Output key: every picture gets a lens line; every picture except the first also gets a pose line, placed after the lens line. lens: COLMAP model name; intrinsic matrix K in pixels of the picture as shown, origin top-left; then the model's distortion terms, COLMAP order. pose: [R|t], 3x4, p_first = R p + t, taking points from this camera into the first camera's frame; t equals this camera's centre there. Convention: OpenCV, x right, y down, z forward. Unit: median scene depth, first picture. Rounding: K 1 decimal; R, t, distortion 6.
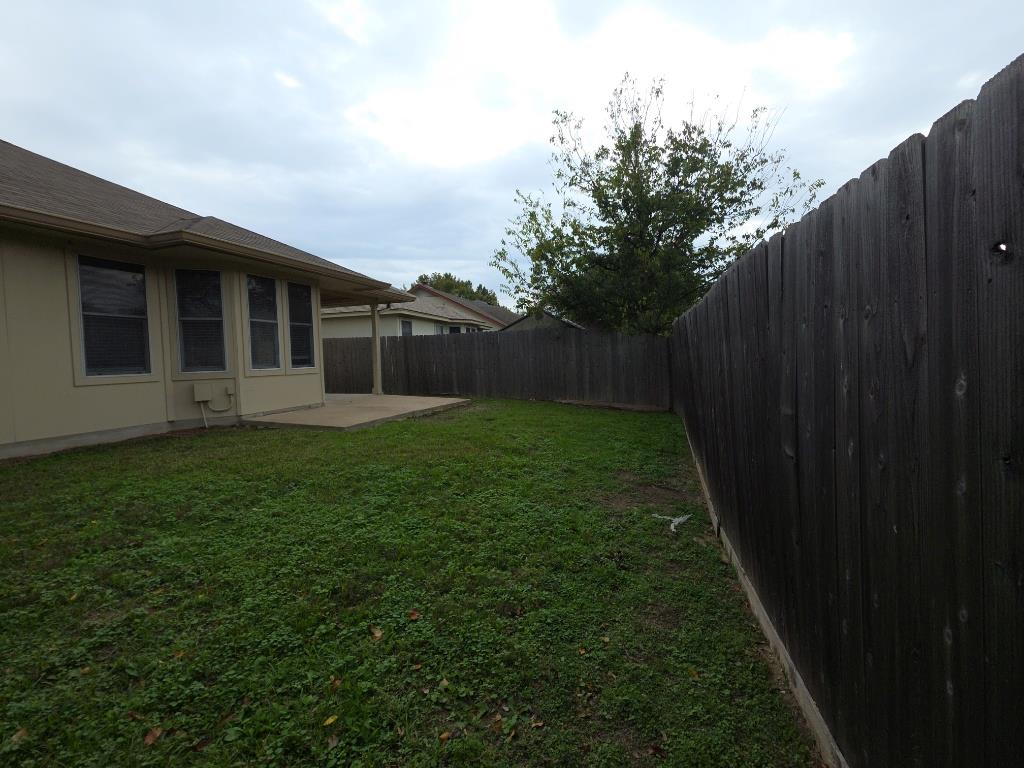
lens RADIAL K [[461.4, 0, 515.0], [0, 461.4, 379.3], [0, 0, 1]] dist [-0.000752, -0.000234]
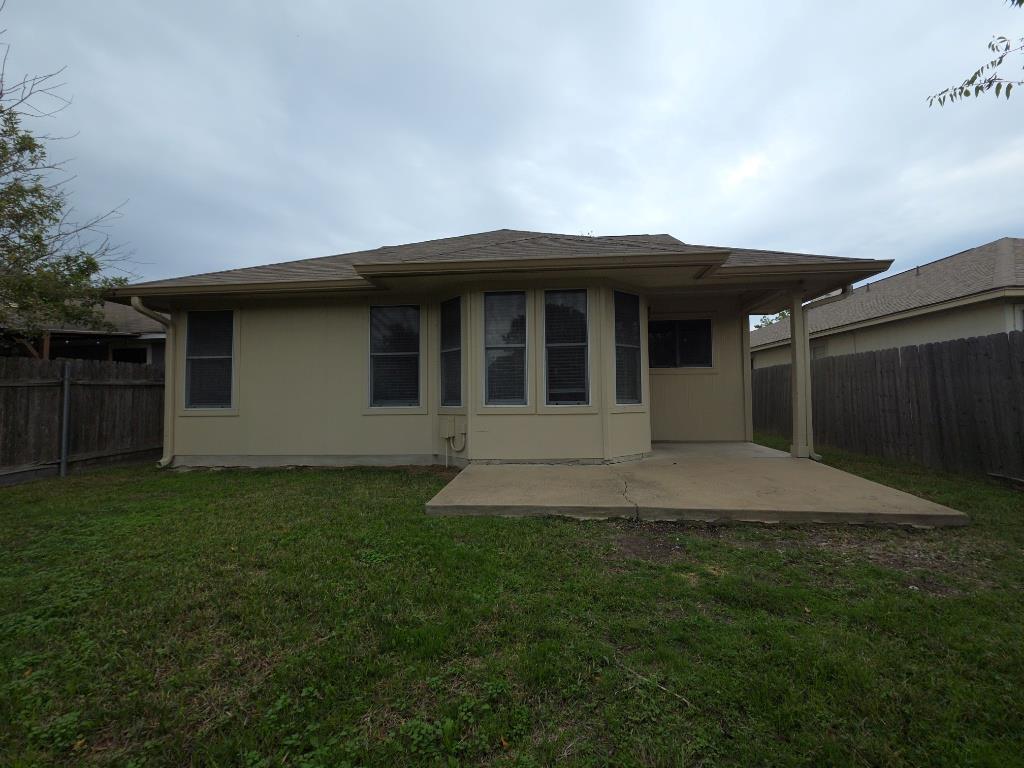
lens RADIAL K [[461.4, 0, 515.0], [0, 461.4, 379.3], [0, 0, 1]] dist [-0.000752, -0.000234]
pose [[0.218606, -0.017007, -0.975665, 0.224827], [-0.040197, 0.998842, -0.026417, -0.044028], [0.974985, 0.044994, 0.217670, 0.787071]]
